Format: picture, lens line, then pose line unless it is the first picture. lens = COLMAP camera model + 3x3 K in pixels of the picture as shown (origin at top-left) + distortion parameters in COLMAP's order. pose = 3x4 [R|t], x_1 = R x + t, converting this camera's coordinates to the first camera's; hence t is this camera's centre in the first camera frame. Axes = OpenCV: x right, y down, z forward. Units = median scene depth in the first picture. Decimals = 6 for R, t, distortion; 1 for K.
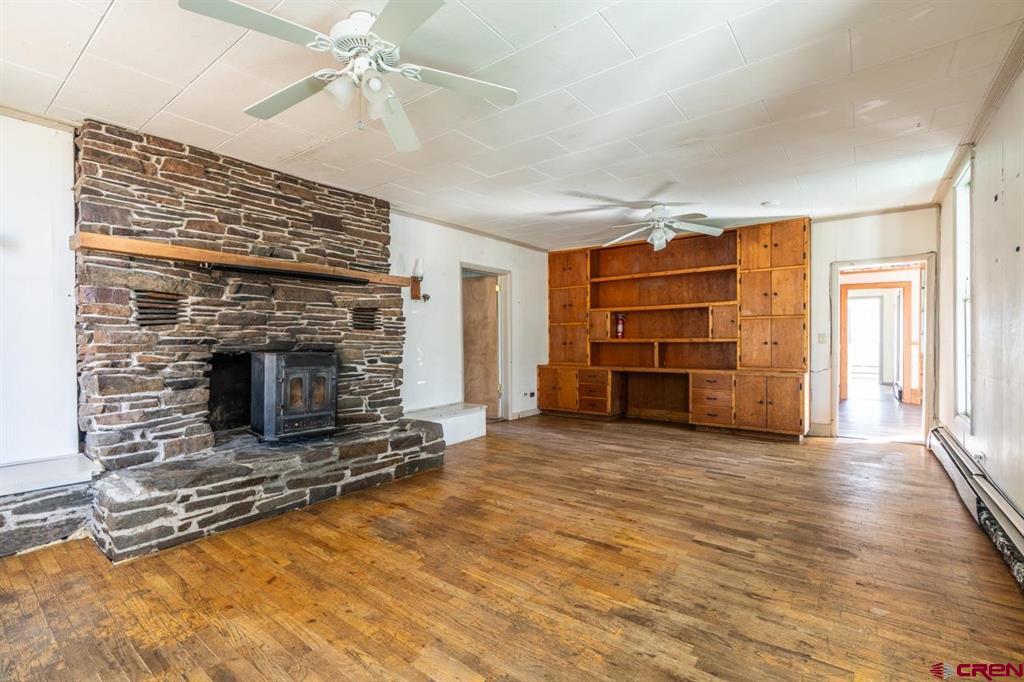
lens RADIAL K [[468.6, 0, 512.4], [0, 468.6, 342.3], [0, 0, 1]] dist [-0.004230, 0.000483]
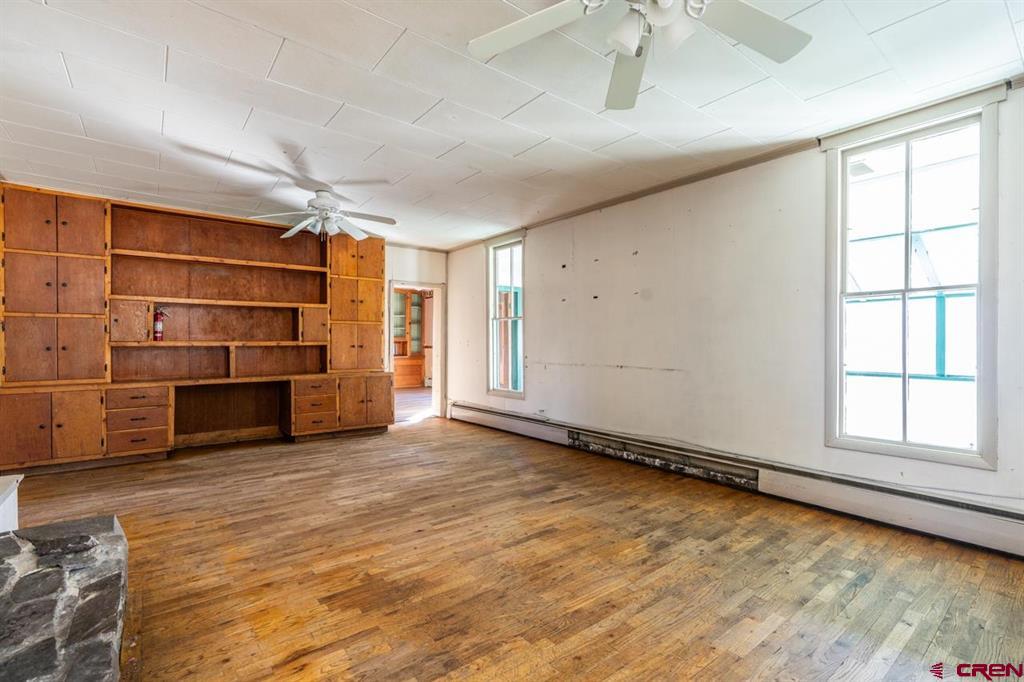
lens RADIAL K [[468.6, 0, 516.4], [0, 468.6, 343.4], [0, 0, 1]] dist [-0.004230, 0.000483]
pose [[0.237546, 0.004467, 0.971366, -0.581195], [0.004167, 0.999976, -0.005617, 0.002898], [-0.971367, 0.005382, 0.237521, 0.539769]]
